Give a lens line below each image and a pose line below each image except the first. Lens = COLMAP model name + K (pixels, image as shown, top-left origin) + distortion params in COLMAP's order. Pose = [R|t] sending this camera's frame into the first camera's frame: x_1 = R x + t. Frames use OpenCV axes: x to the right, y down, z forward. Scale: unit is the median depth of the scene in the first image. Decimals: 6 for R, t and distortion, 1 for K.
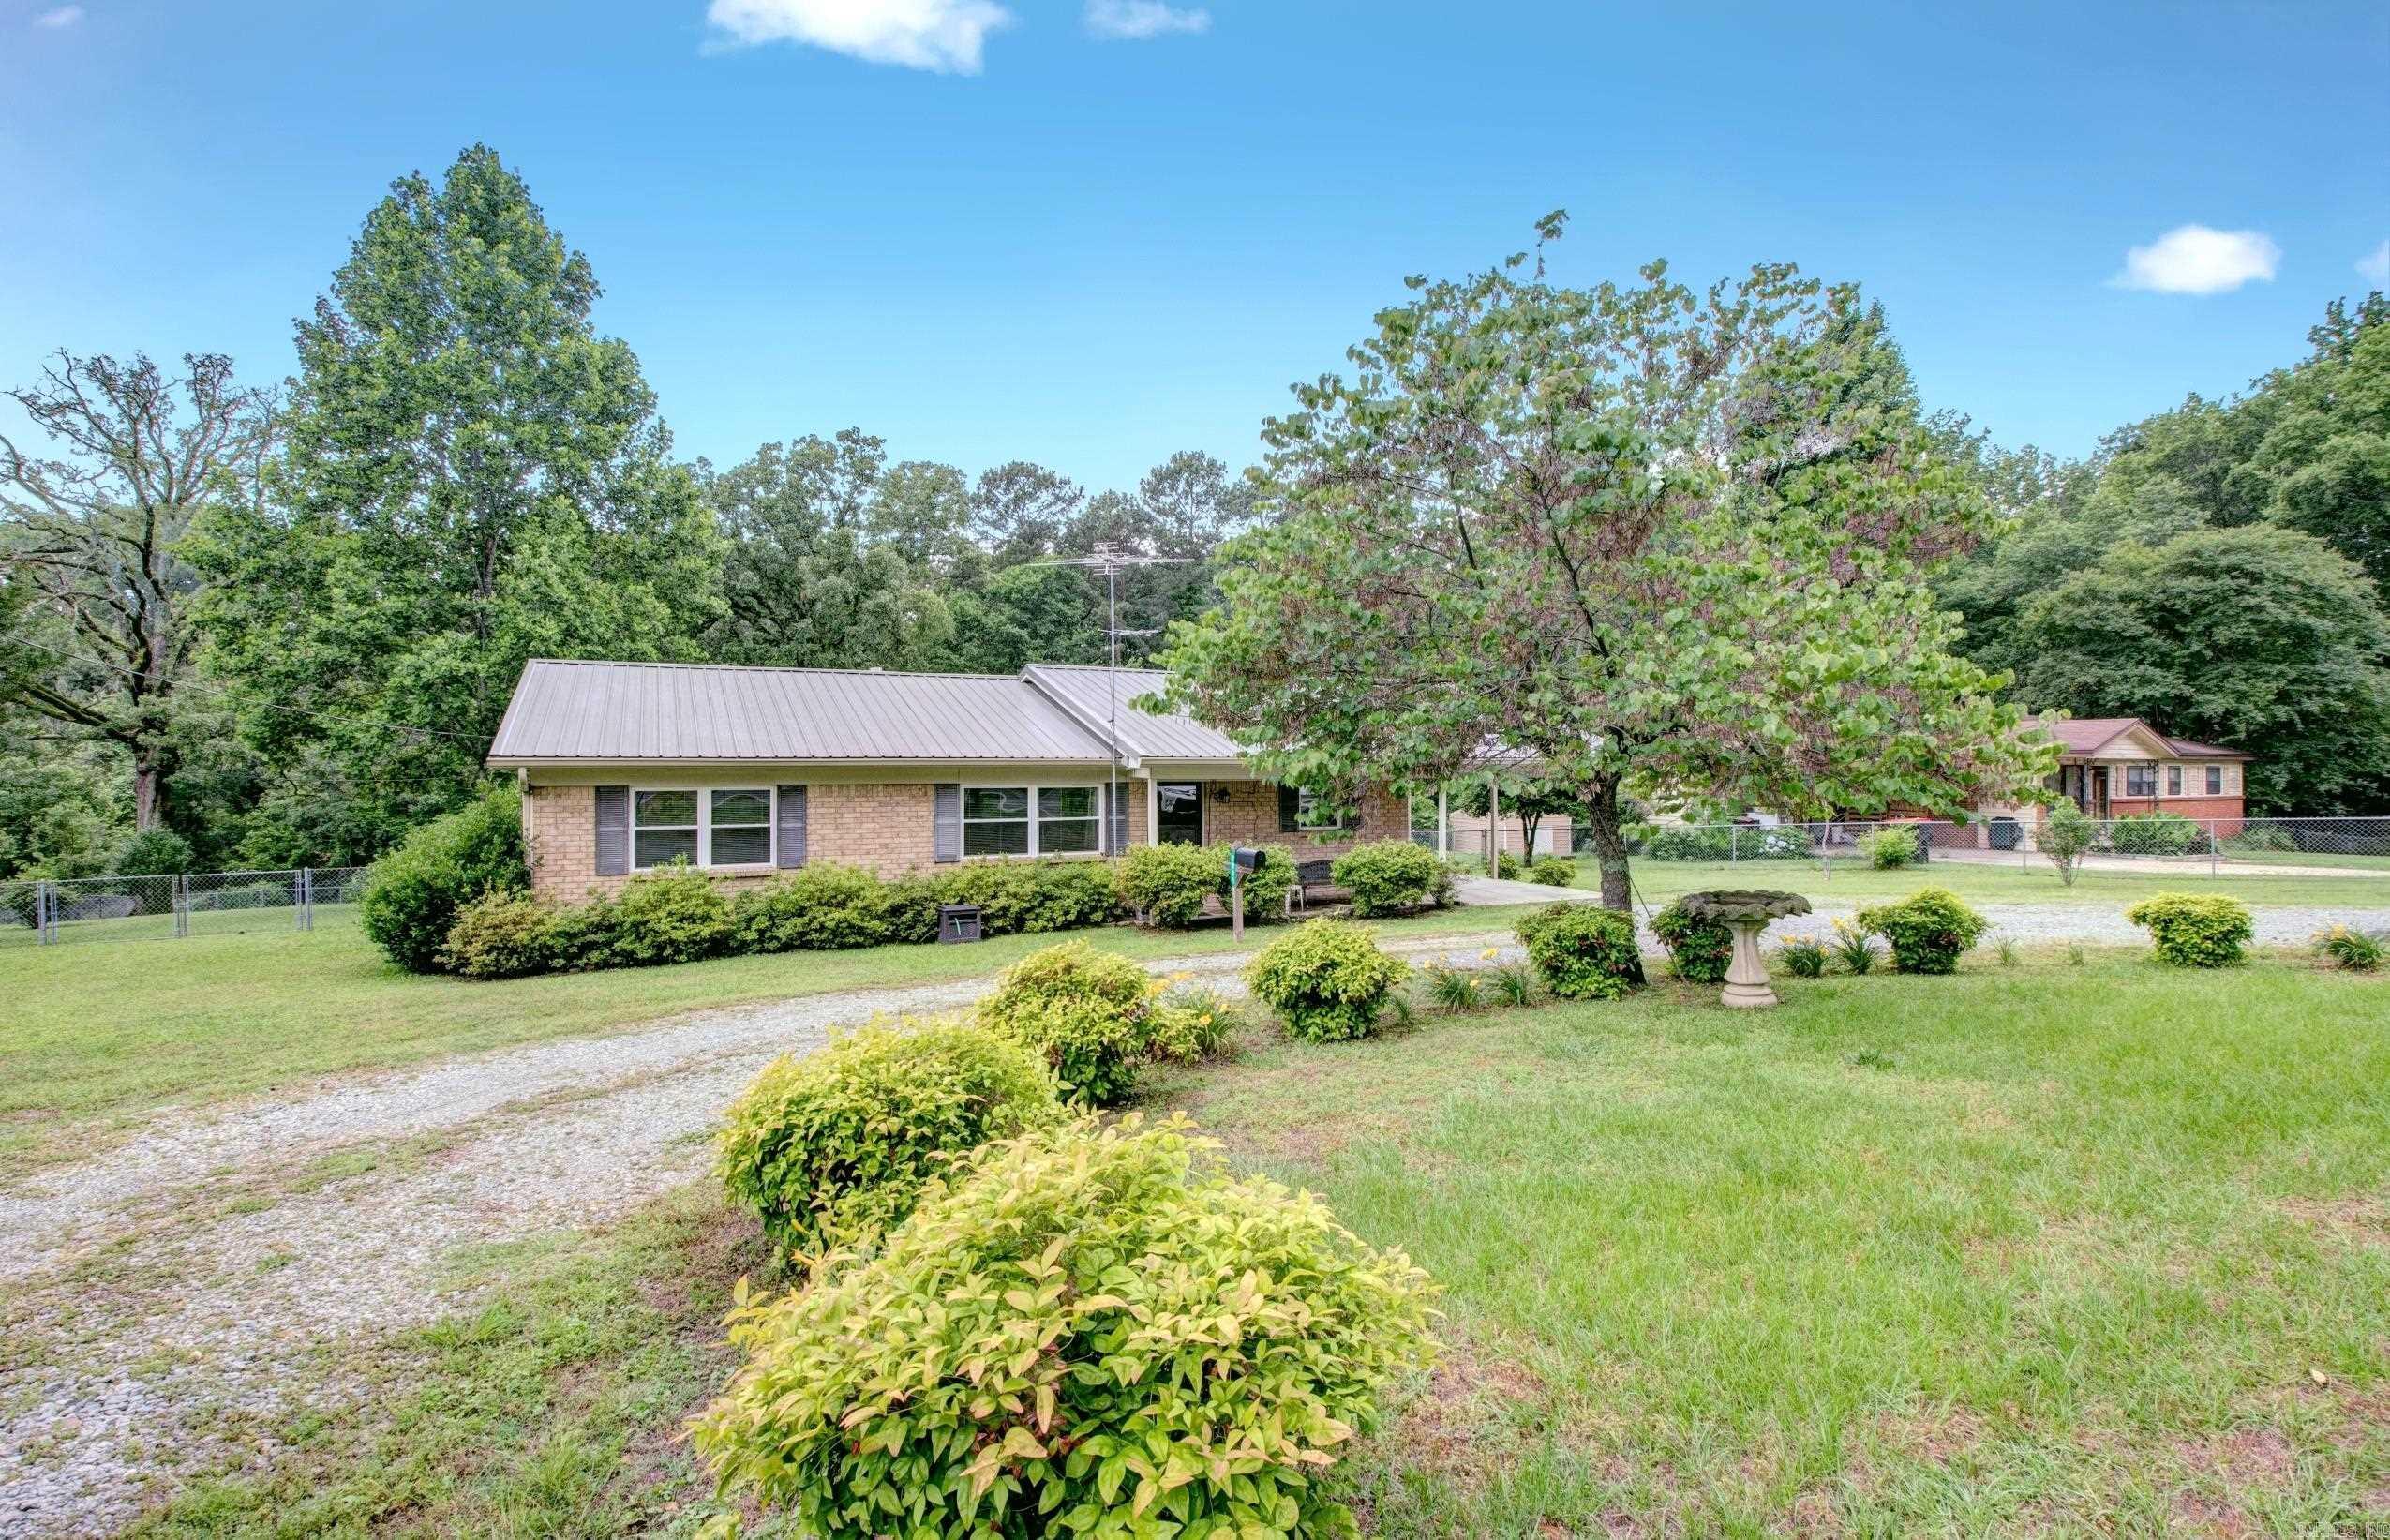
lens RADIAL K [[1110.0, 0, 1192.9], [0, 1110.0, 771.5], [0, 0, 1]] dist [-0.010420, -0.008130]
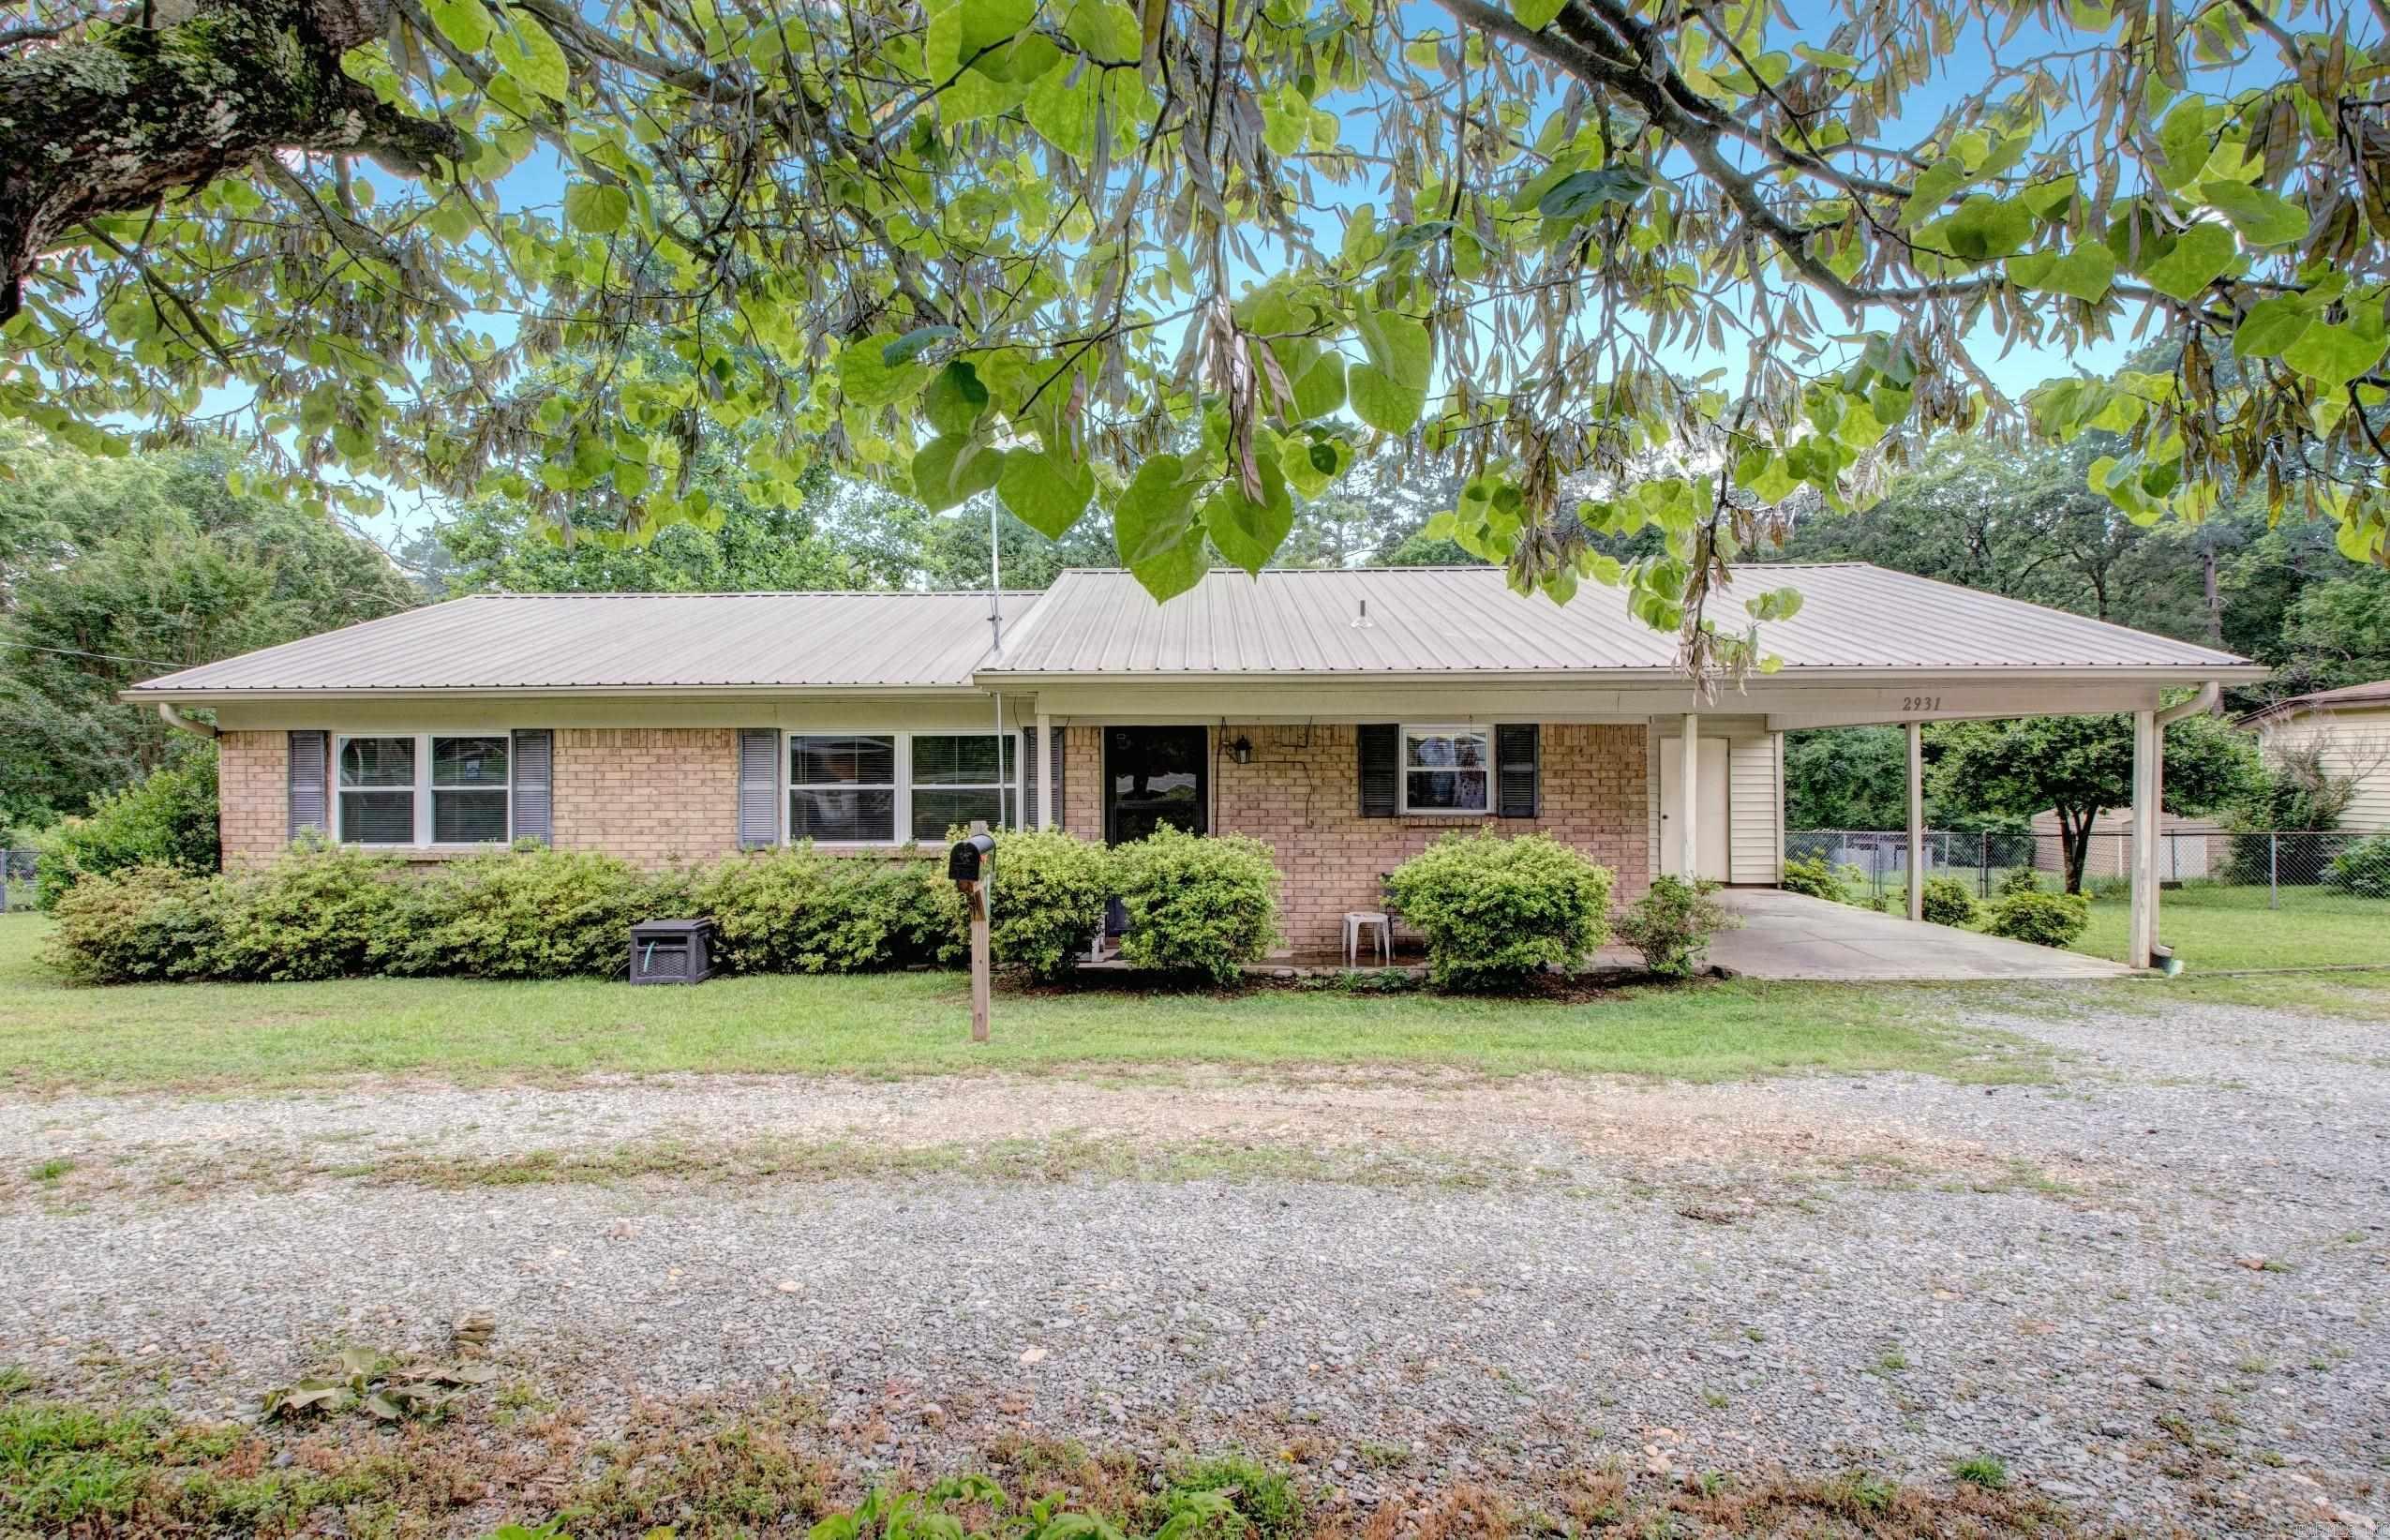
lens RADIAL K [[1110.0, 0, 1196.2], [0, 1110.0, 757.6], [0, 0, 1]] dist [-0.010420, -0.008130]
pose [[0.897541, -0.006640, -0.440880, 0.304183], [0.001697, 0.999931, -0.011605, 0.037865], [0.440927, 0.009668, 0.897491, 0.566046]]
